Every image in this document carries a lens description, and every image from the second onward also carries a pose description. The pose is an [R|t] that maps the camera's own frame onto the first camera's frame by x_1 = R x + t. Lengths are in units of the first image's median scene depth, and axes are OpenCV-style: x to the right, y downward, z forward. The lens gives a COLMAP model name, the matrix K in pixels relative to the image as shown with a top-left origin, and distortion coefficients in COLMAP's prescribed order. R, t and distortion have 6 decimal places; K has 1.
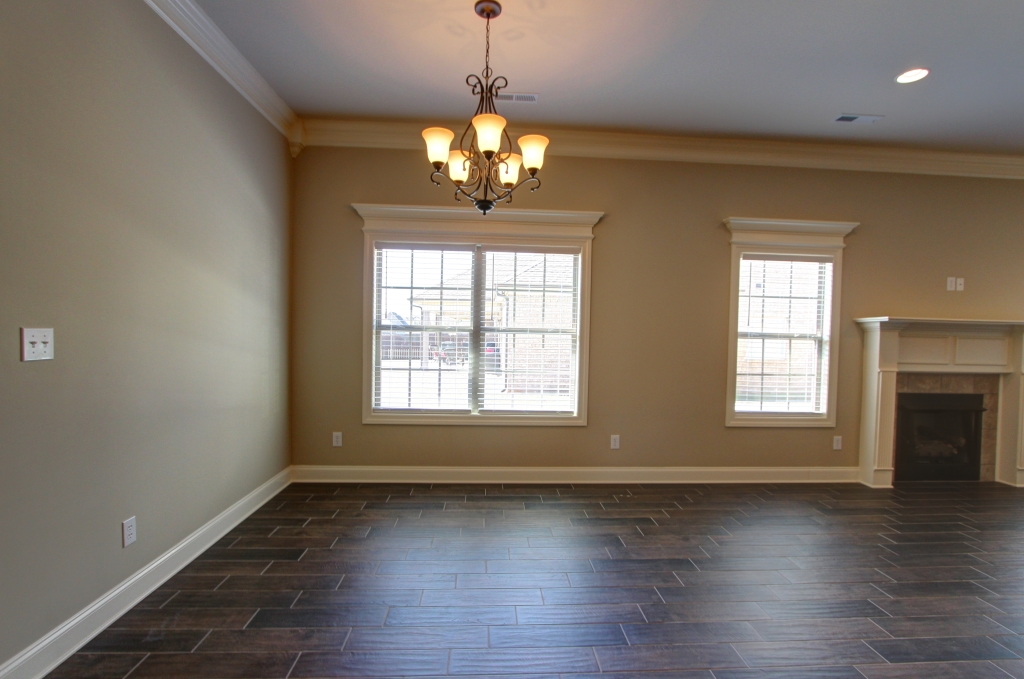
lens RADIAL K [[476.1, 0, 512.0], [0, 476.1, 346.0], [0, 0, 1]] dist [-0.024074, 0.004184]
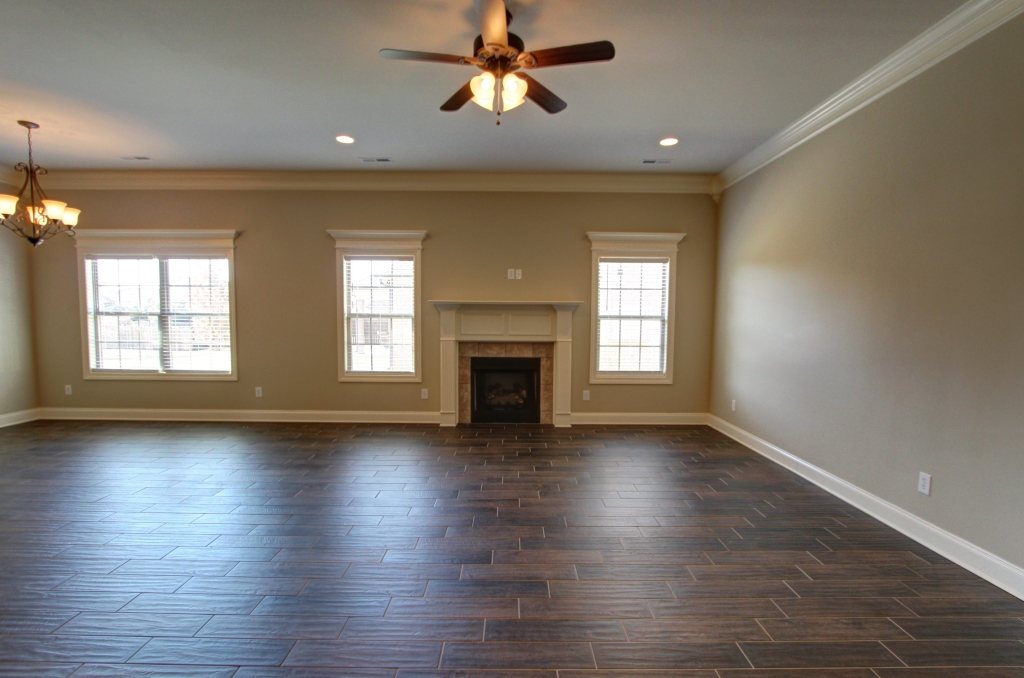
lens RADIAL K [[479.8, 0, 512.4], [0, 479.8, 347.9], [0, 0, 1]] dist [-0.020294, 0.004992]
pose [[0.998495, -0.009234, -0.054069, 1.045911], [0.010948, 0.999444, 0.031488, 0.033524], [0.053748, -0.032033, 0.998041, -0.368591]]
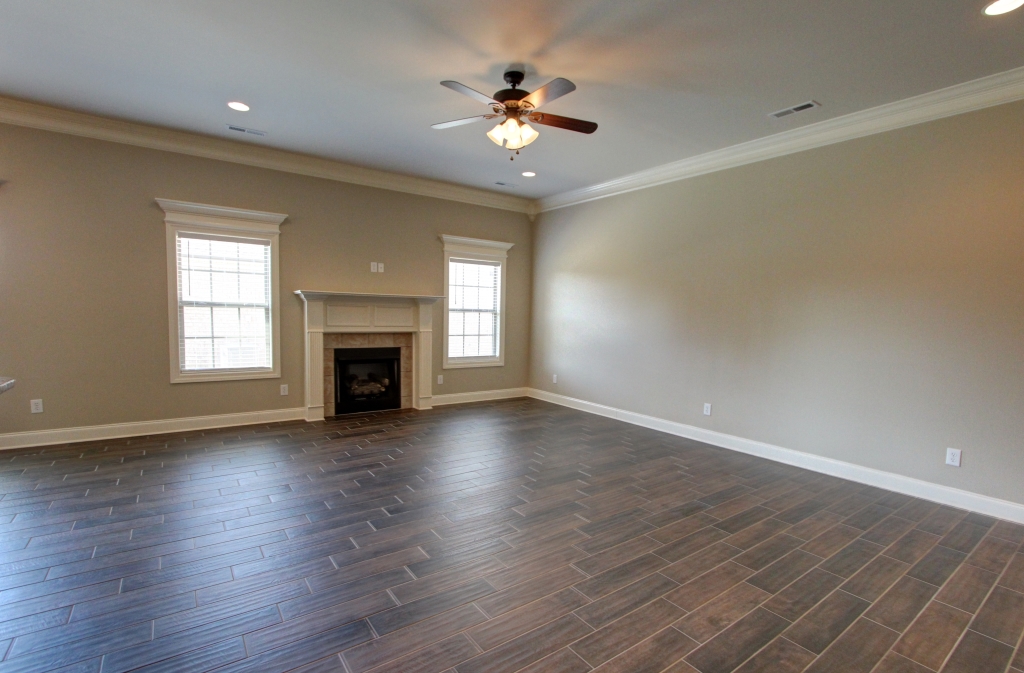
lens RADIAL K [[479.8, 0, 515.6], [0, 479.8, 346.5], [0, 0, 1]] dist [-0.020294, 0.004992]
pose [[0.841769, -0.037753, 0.538517, 0.543694], [0.008454, 0.998351, 0.056775, 0.023035], [-0.539772, -0.043239, 0.840700, -0.418987]]
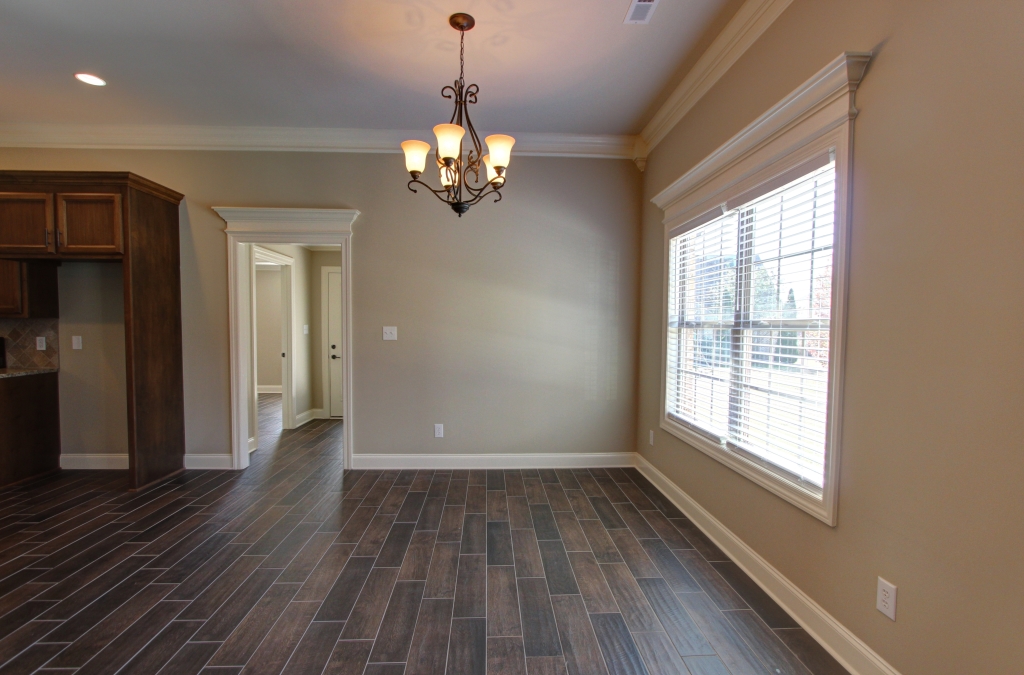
lens RADIAL K [[479.8, 0, 505.4], [0, 479.8, 345.8], [0, 0, 1]] dist [-0.020294, 0.004992]
pose [[-0.011870, 0.021988, -0.999688, 0.614259], [-0.038554, 0.999005, 0.022430, -0.007171], [0.999186, 0.038809, -0.011011, 0.674845]]
